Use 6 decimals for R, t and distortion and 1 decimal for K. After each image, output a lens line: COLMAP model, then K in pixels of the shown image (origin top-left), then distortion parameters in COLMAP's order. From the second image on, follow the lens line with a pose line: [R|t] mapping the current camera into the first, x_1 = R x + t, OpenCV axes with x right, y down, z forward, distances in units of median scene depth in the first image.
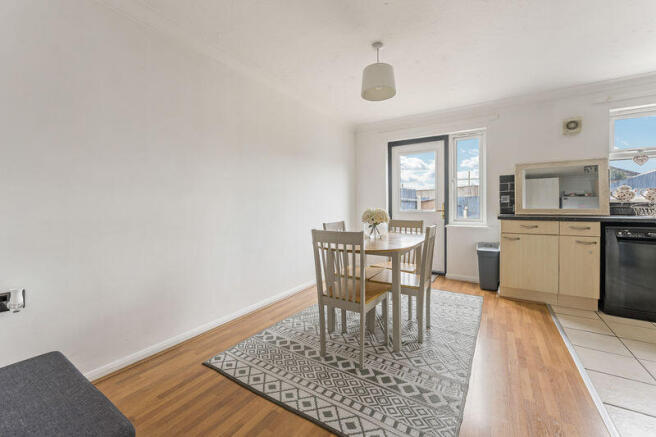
lens RADIAL K [[262.7, 0, 326.9], [0, 262.7, 214.2], [0, 0, 1]] dist [0.002271, 0.000195]
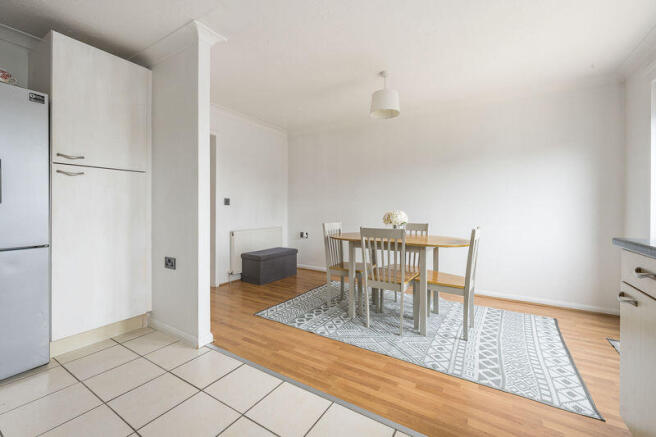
lens RADIAL K [[262.7, 0, 326.9], [0, 262.7, 214.2], [0, 0, 1]] dist [0.002271, 0.000195]
pose [[0.025493, 0.019011, -0.999494, 1.459891], [-0.043204, 0.998906, 0.017898, -0.014278], [0.998741, 0.042726, 0.026287, 0.762515]]
